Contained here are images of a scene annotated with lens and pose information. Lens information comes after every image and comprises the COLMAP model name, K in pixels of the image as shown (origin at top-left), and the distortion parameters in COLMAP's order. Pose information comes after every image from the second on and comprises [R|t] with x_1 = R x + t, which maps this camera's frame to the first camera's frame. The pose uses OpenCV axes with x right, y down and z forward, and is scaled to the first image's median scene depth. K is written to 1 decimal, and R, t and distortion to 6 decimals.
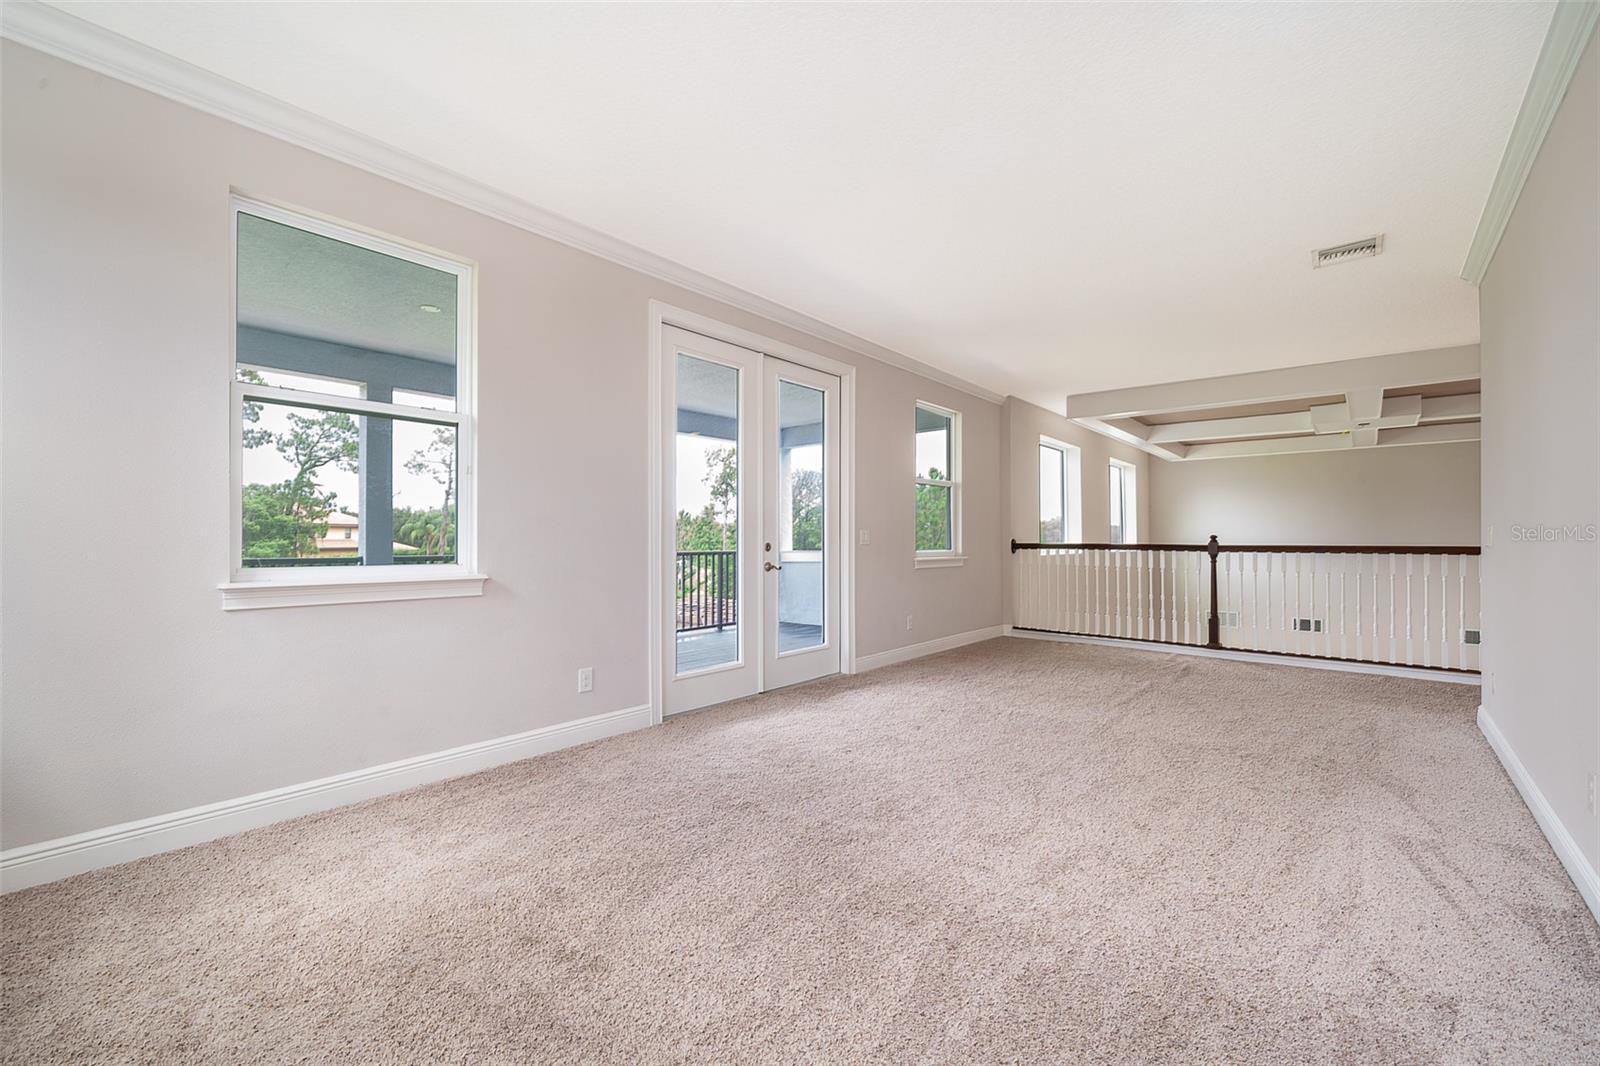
lens RADIAL K [[649.0, 0, 800.0], [0, 649.0, 533.0], [0, 0, 1]] dist [-0.000247, -0.000049]
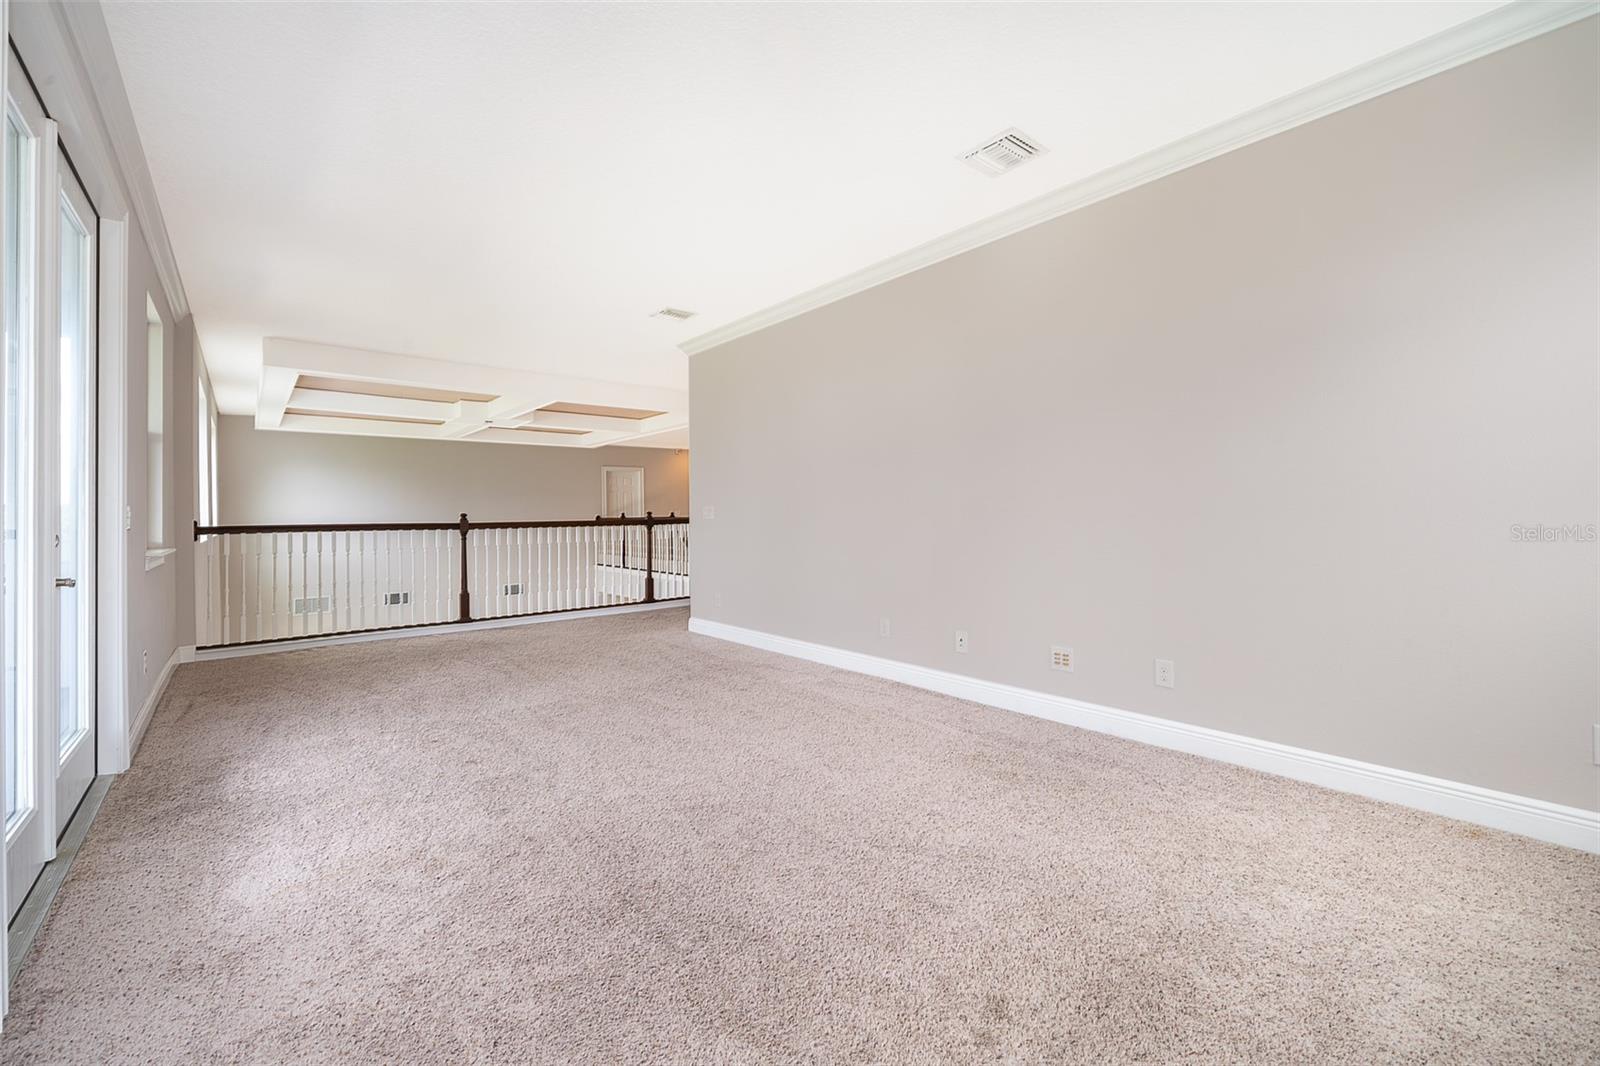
lens RADIAL K [[663.3, 0, 806.2], [0, 663.3, 505.0], [0, 0, 1]] dist [0.000288, -0.000069]
pose [[0.148413, 0.006841, 0.988902, -0.330128], [0.005409, 0.999955, -0.007729, 0.001196], [-0.988911, 0.006496, 0.148369, 0.298643]]
